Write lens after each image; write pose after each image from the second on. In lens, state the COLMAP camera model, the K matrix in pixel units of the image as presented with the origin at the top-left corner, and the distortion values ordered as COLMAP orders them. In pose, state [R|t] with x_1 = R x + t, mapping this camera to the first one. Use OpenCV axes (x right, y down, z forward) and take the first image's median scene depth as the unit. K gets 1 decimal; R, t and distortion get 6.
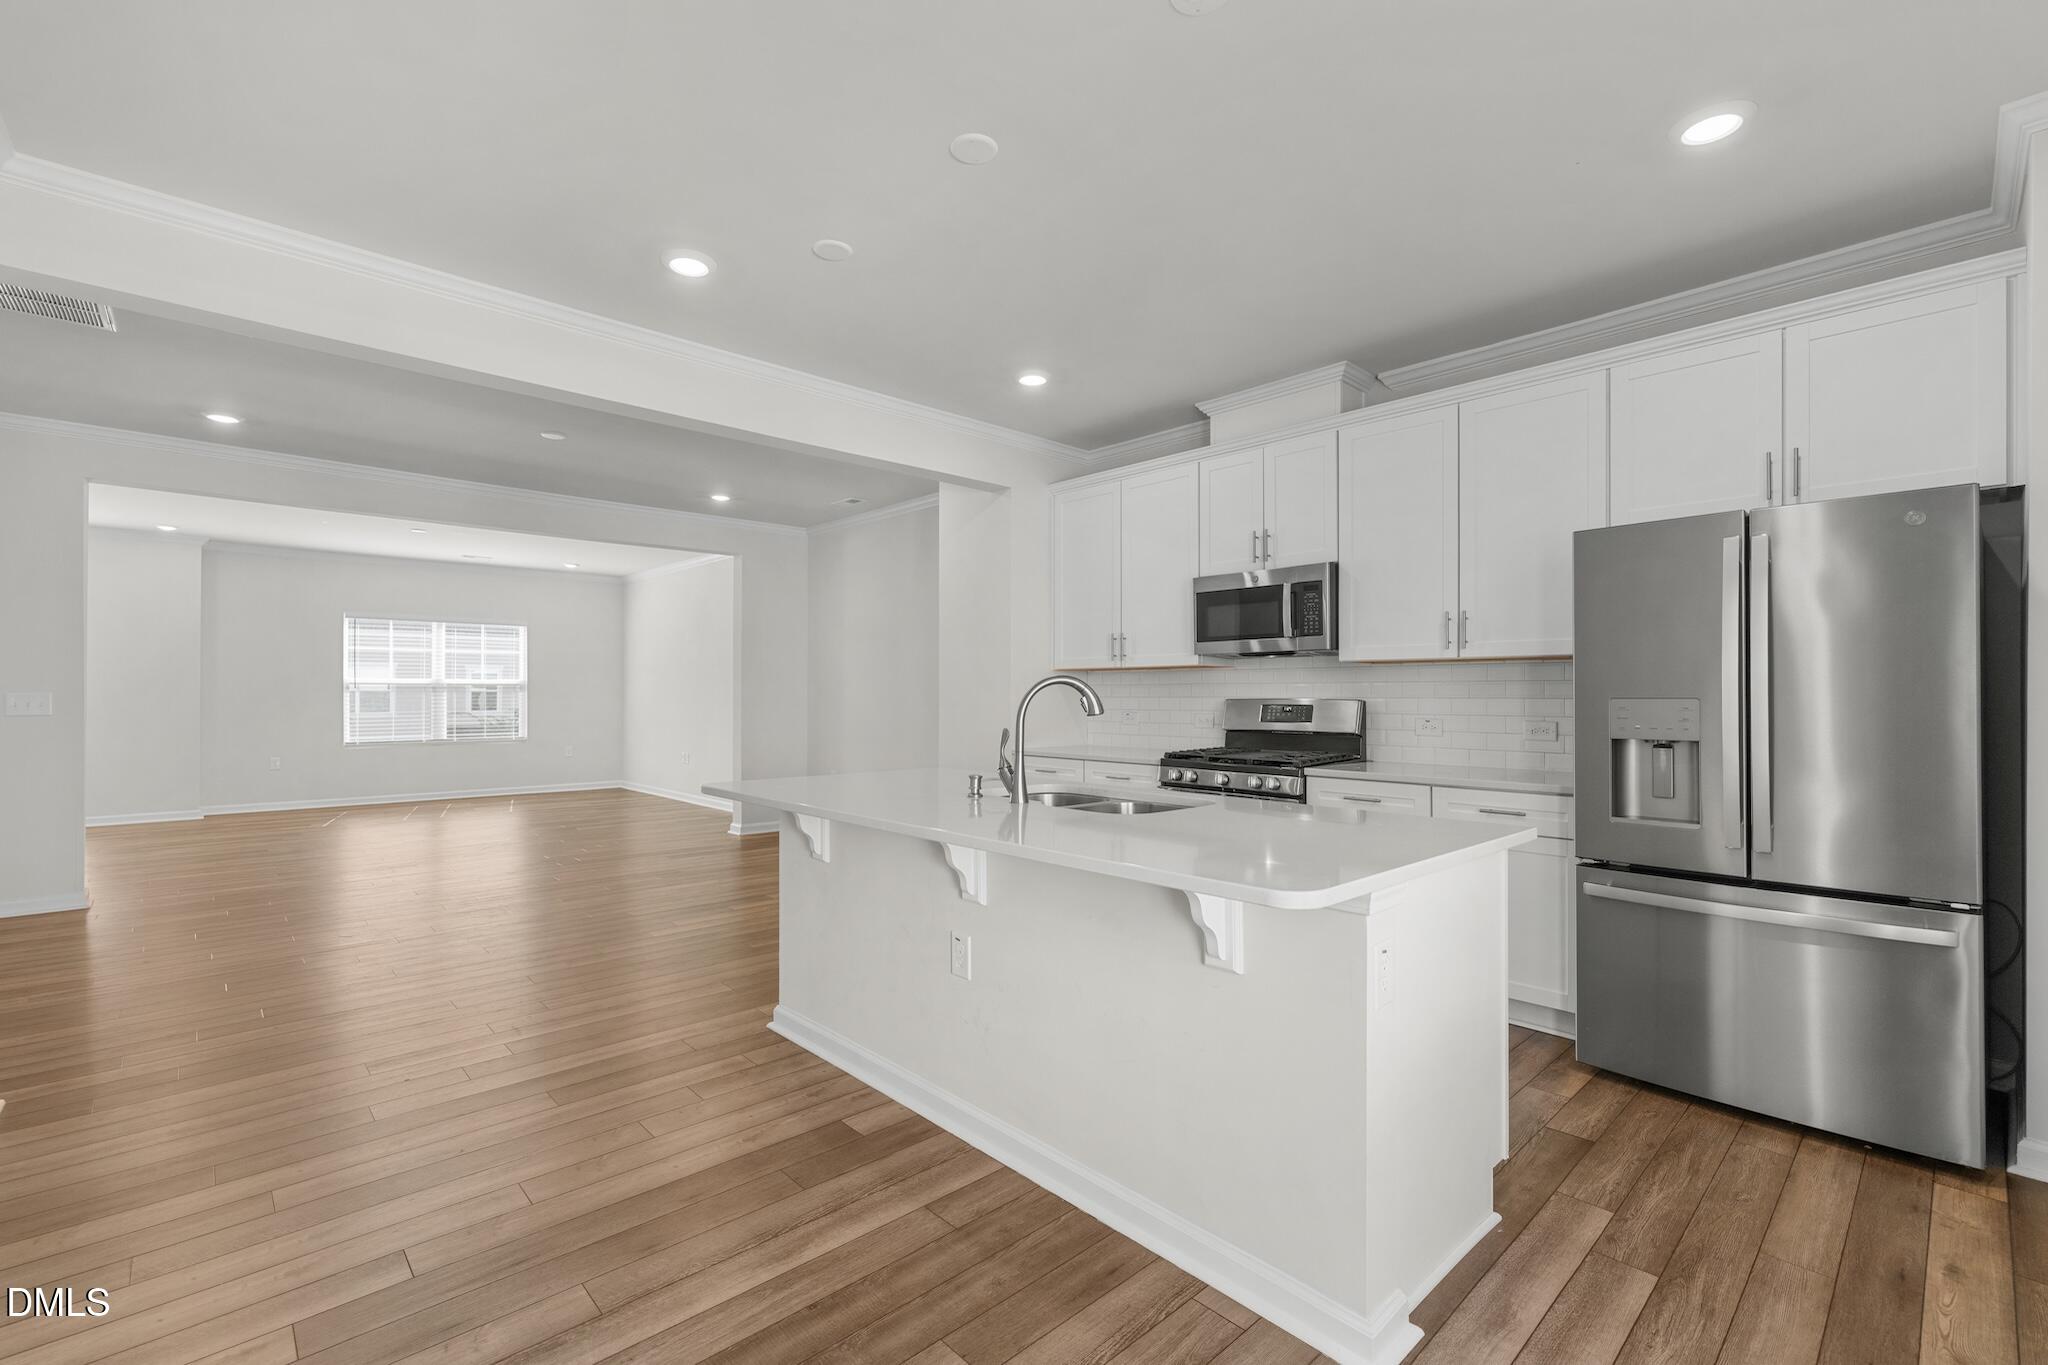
lens RADIAL K [[882.5, 0, 1016.1], [0, 882.5, 693.4], [0, 0, 1]] dist [0.000314, 0.000190]
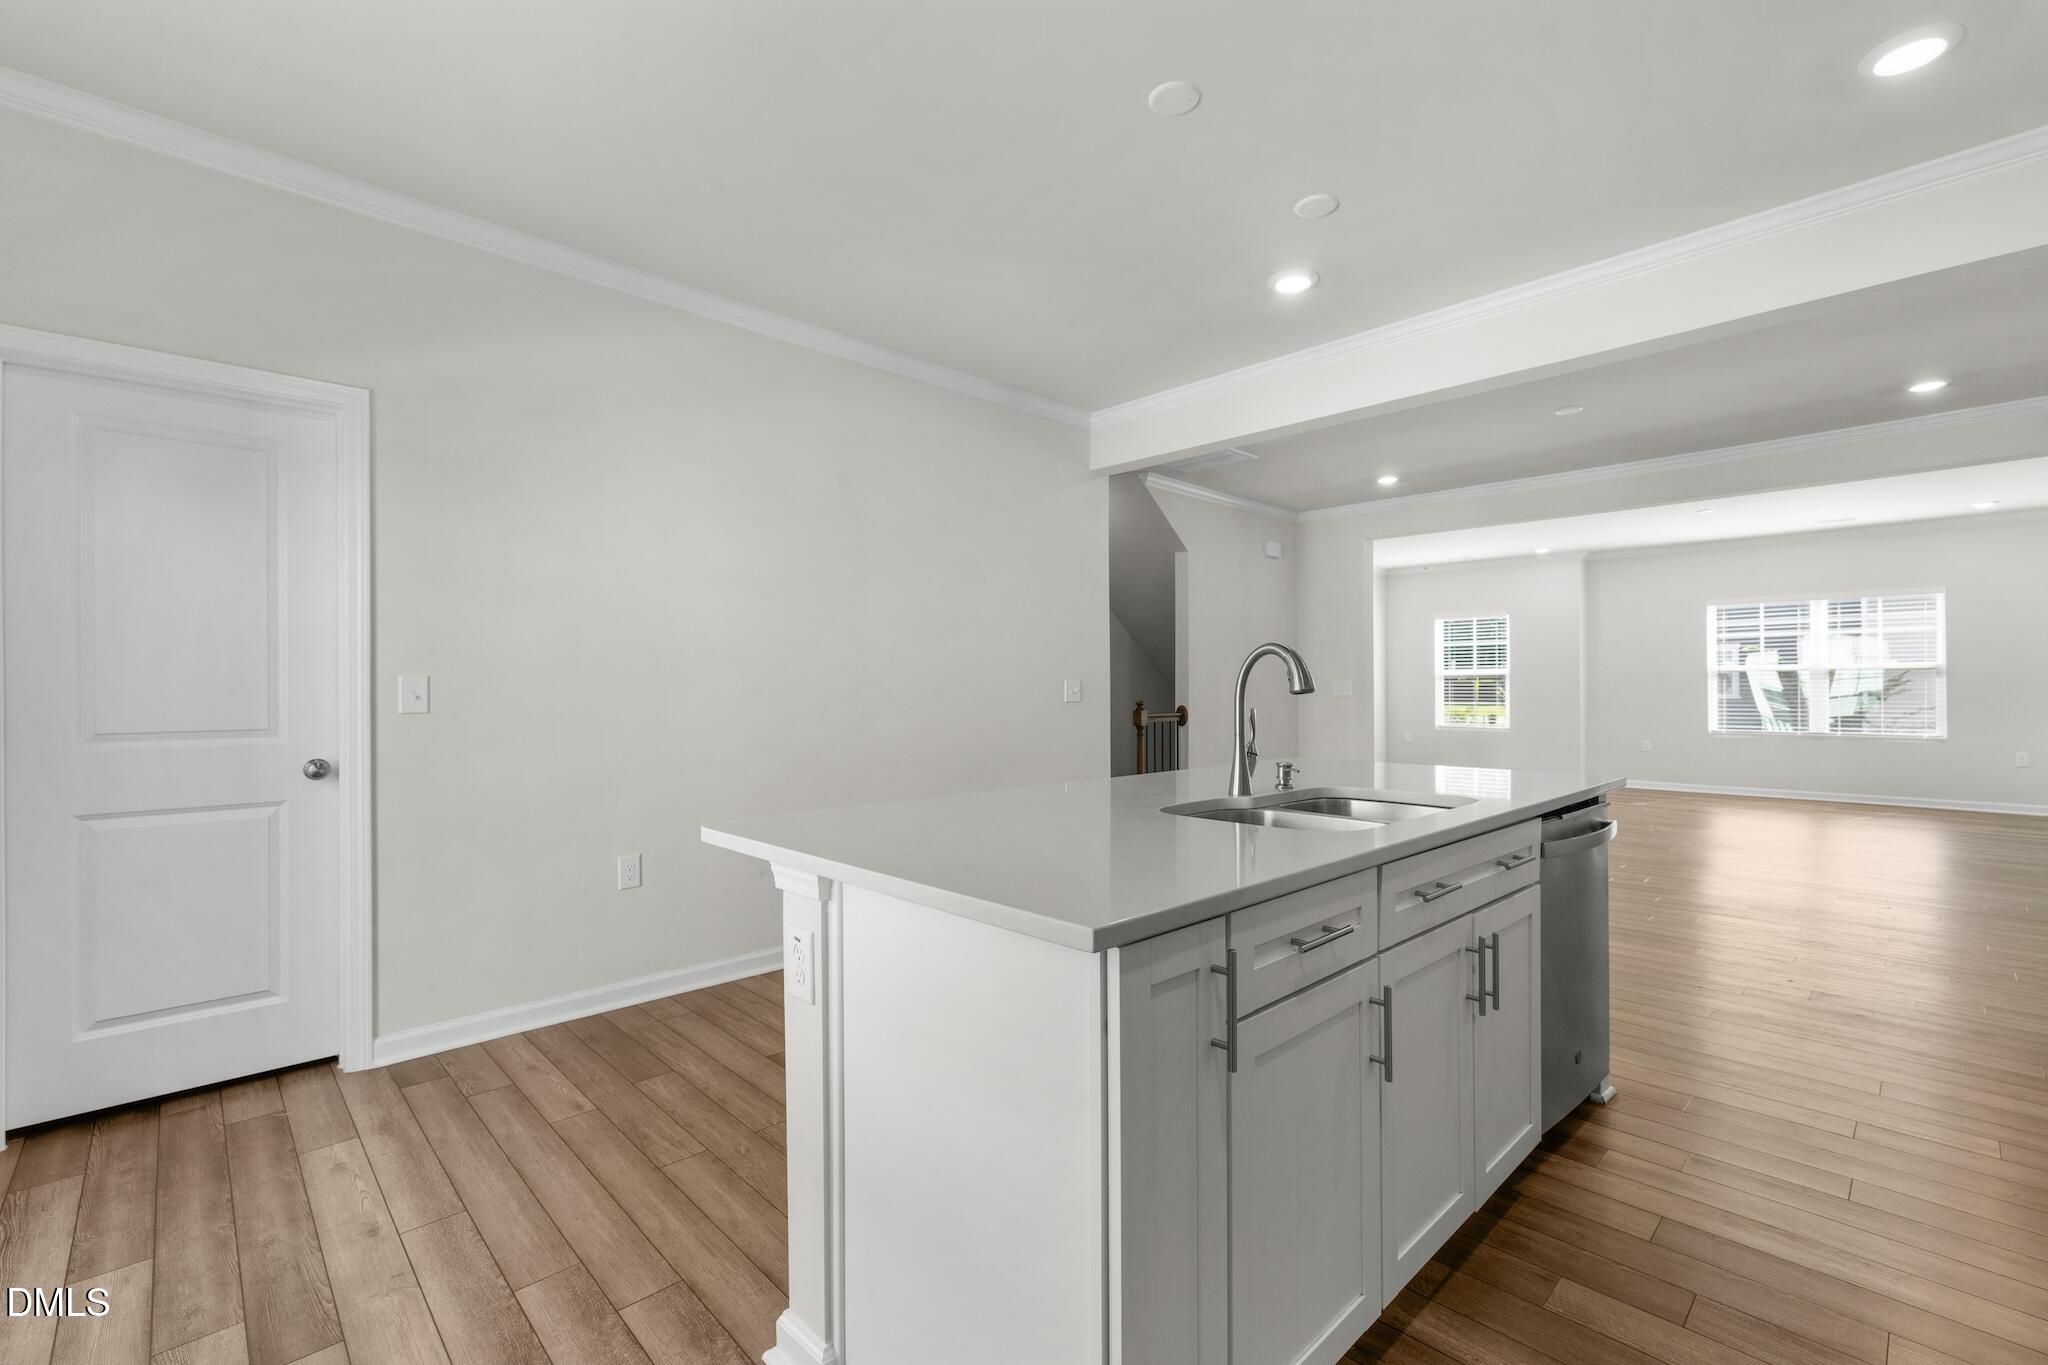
lens RADIAL K [[887.8, 0, 1021.2], [0, 887.8, 676.0], [0, 0, 1]] dist [0.000772, 0.000572]
pose [[0.017505, -0.016397, -0.999712, 0.530309], [0.005161, 0.999854, -0.016309, 0.012651], [0.999833, -0.004874, 0.017587, 0.466488]]
